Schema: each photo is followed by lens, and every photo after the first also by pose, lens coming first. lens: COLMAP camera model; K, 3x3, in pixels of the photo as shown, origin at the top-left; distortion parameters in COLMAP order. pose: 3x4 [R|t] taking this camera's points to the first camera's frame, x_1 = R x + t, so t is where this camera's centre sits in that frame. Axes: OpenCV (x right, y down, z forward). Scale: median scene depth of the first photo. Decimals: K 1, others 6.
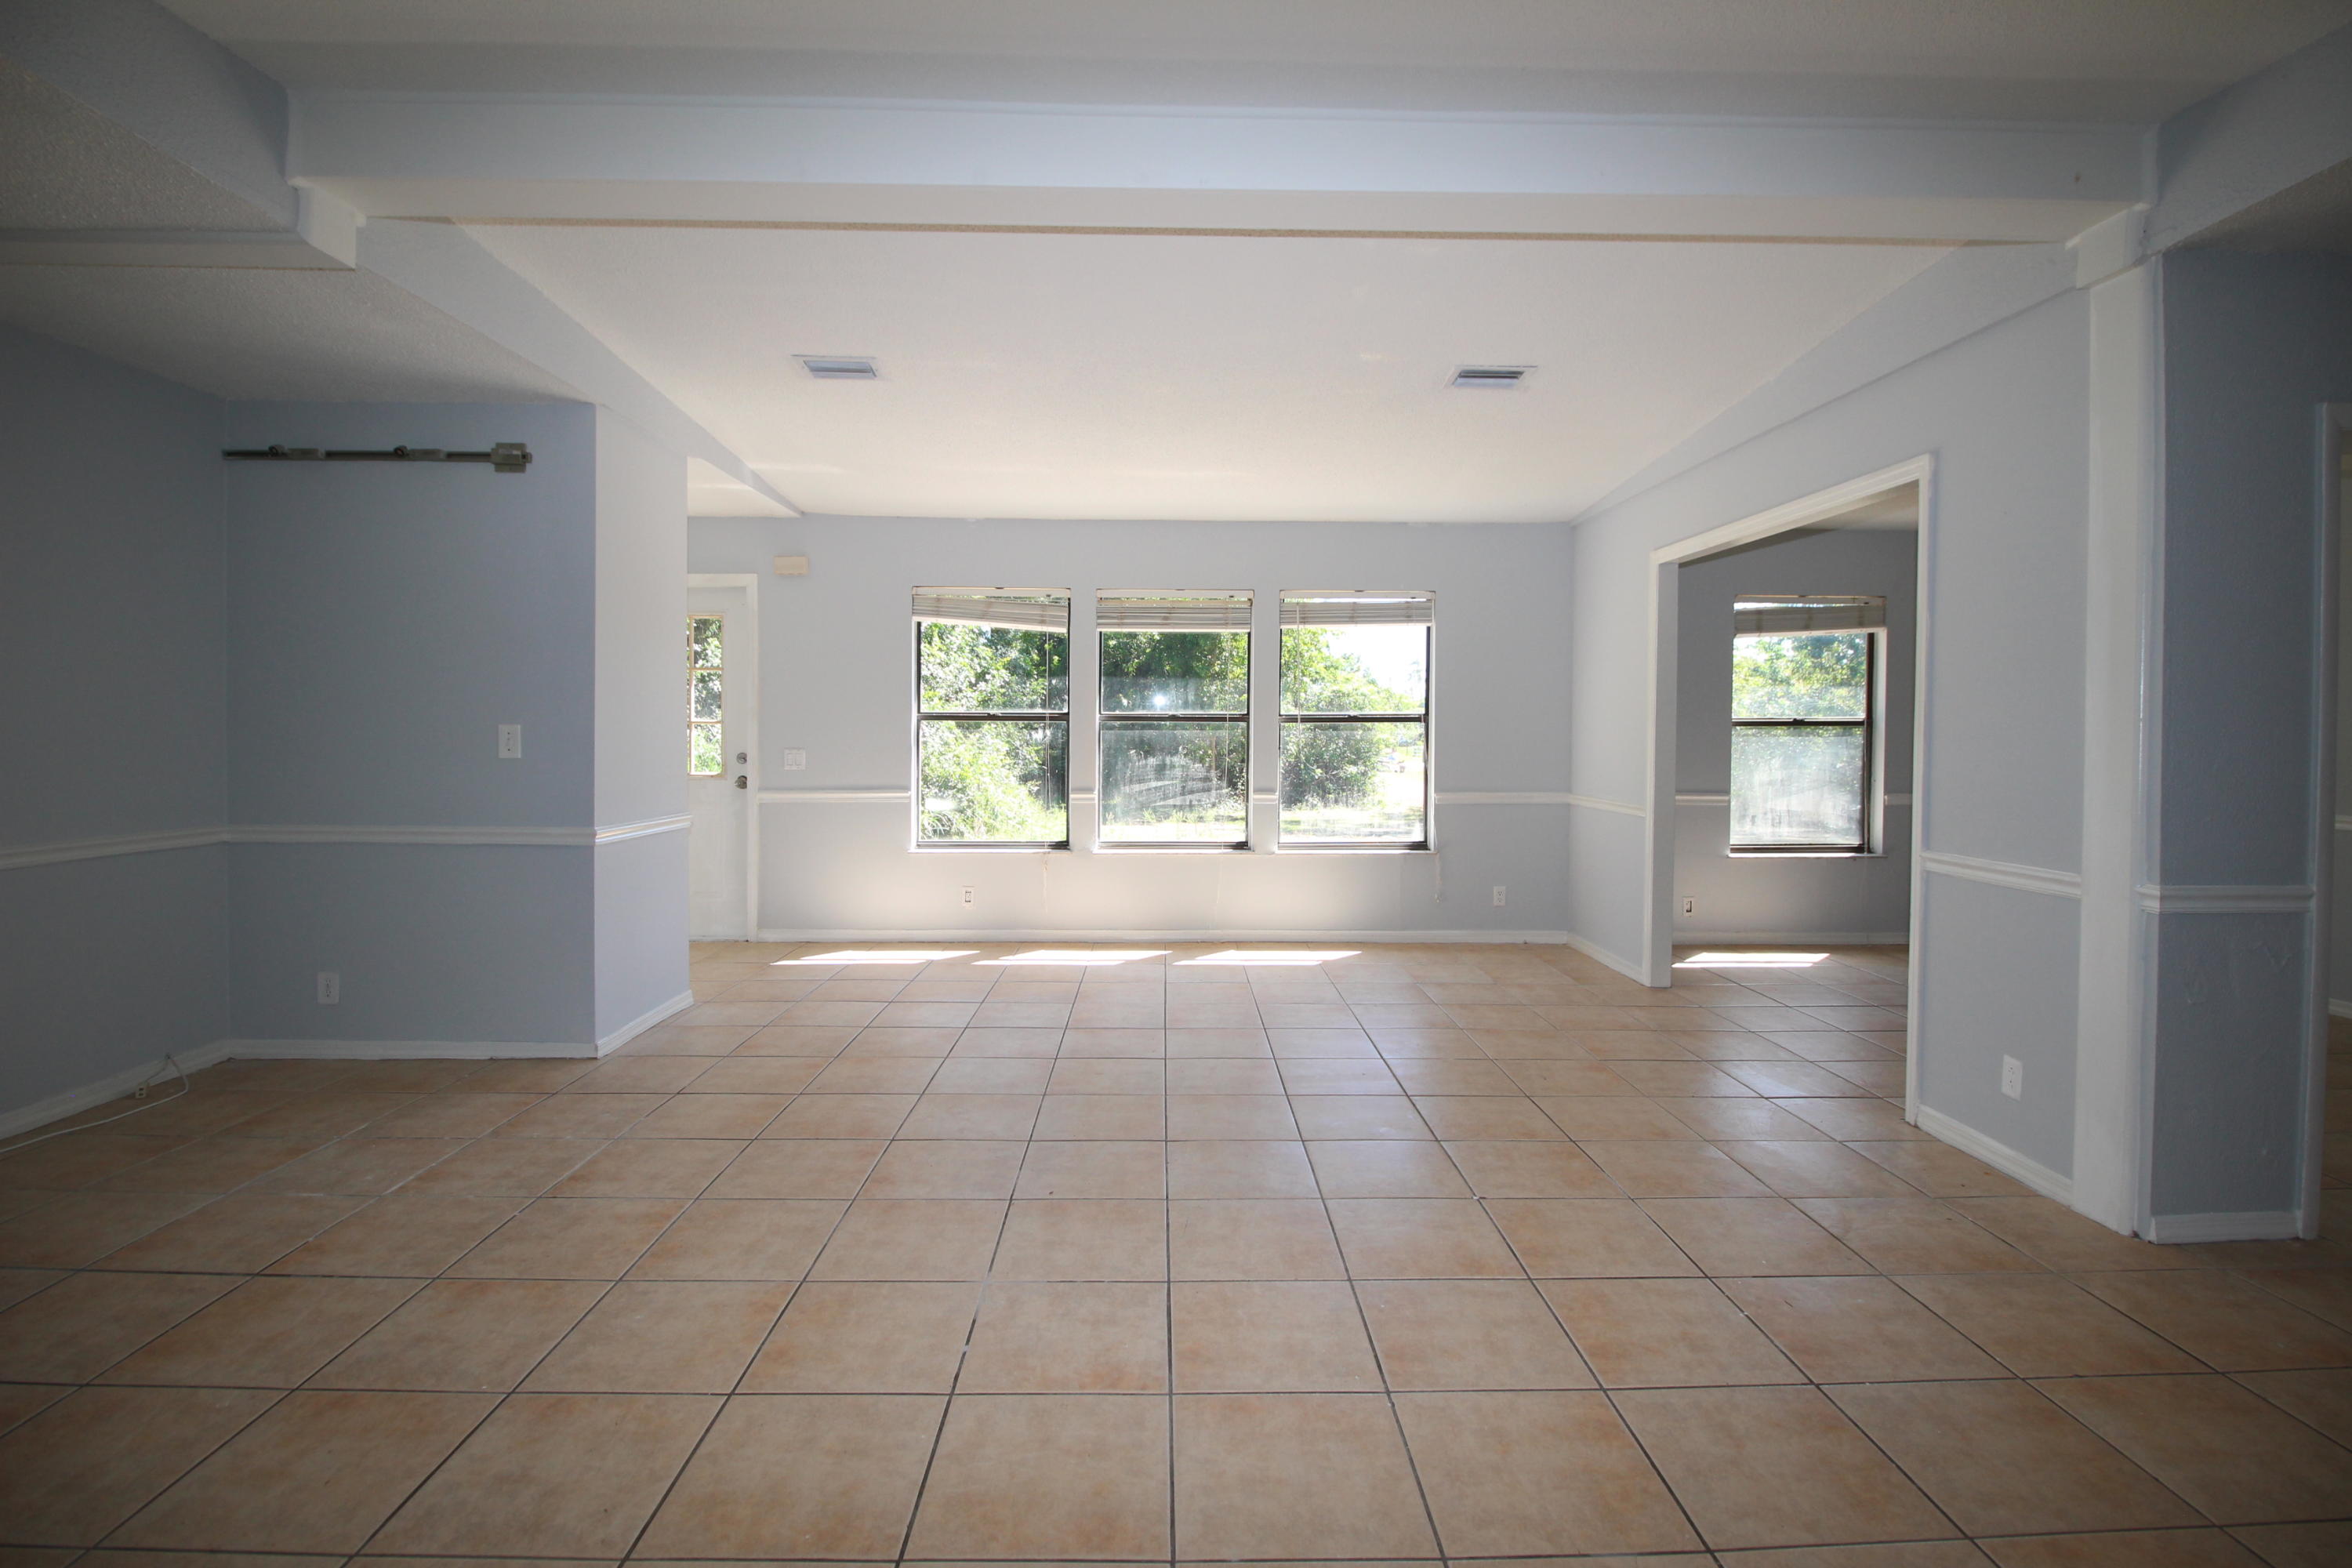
lens RADIAL K [[1084.3, 0, 1174.1], [0, 1084.3, 754.9], [0, 0, 1]] dist [0.001858, -0.014878]
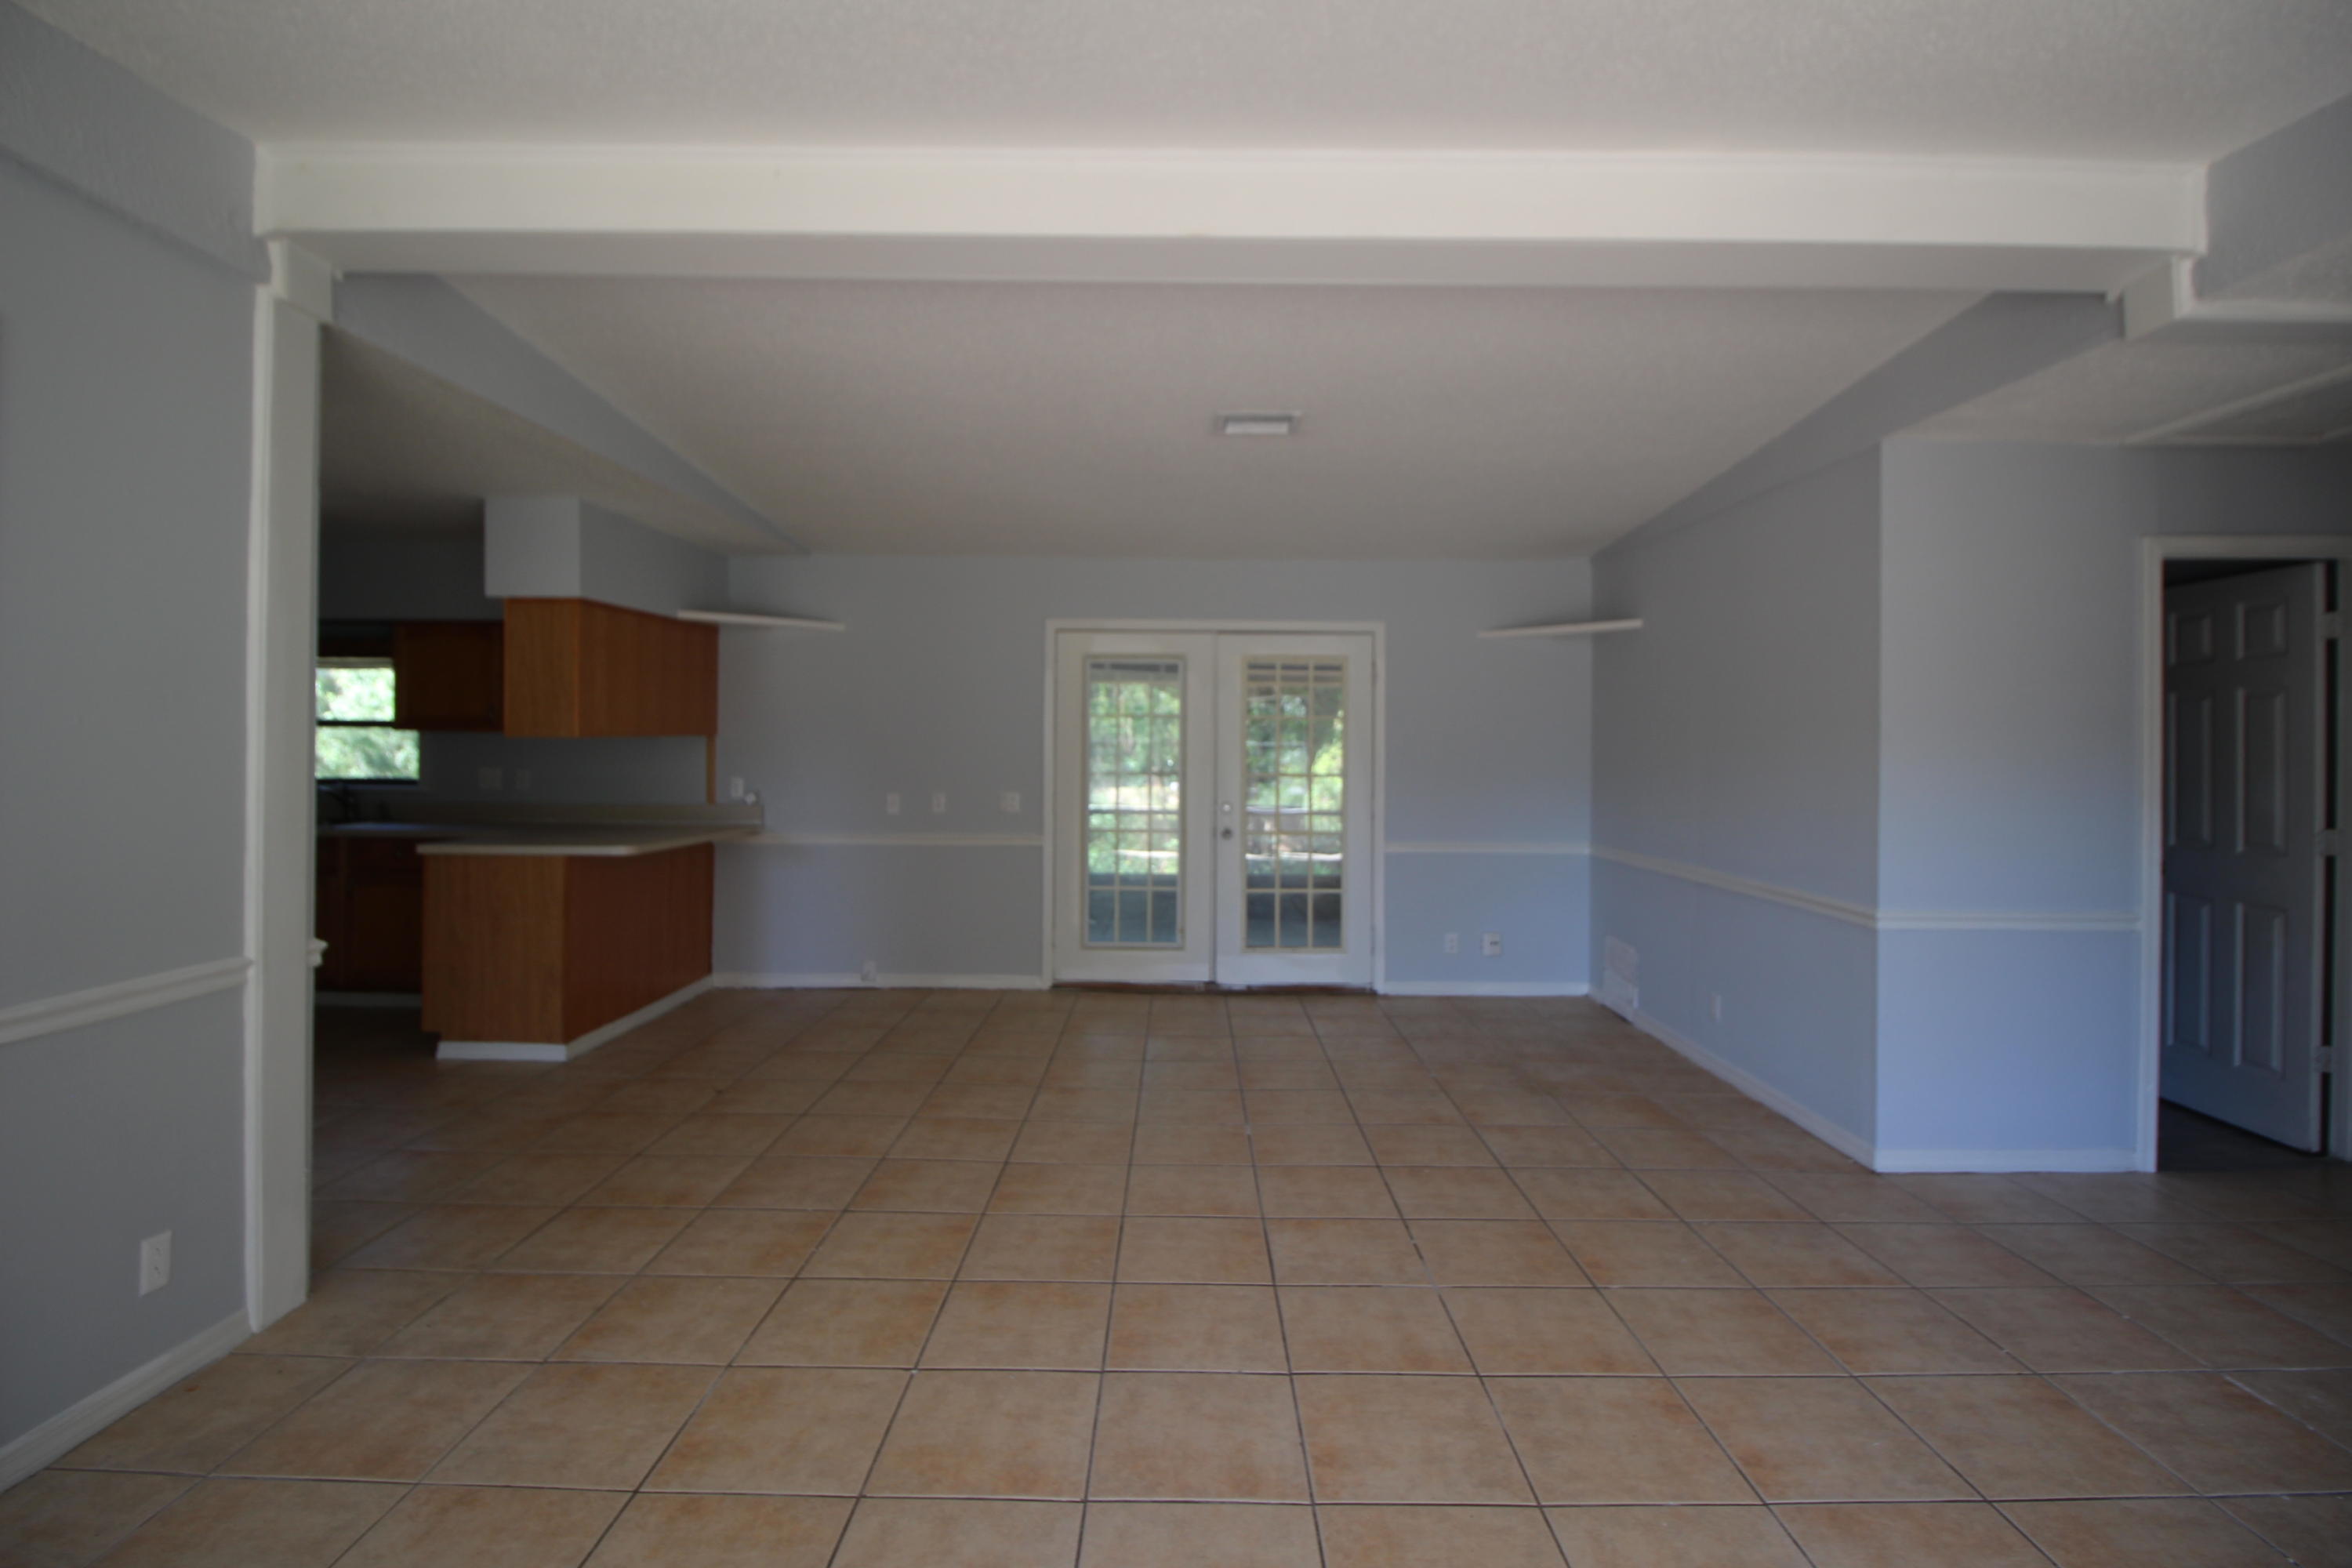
lens RADIAL K [[1083.0, 0, 1179.0], [0, 1083.0, 750.9], [0, 0, 1]] dist [0.001289, -0.016476]
pose [[-0.999745, -0.014749, 0.017077, 0.051136], [-0.014336, 0.999607, 0.024082, -0.059920], [-0.017425, 0.023831, -0.999564, 1.290595]]
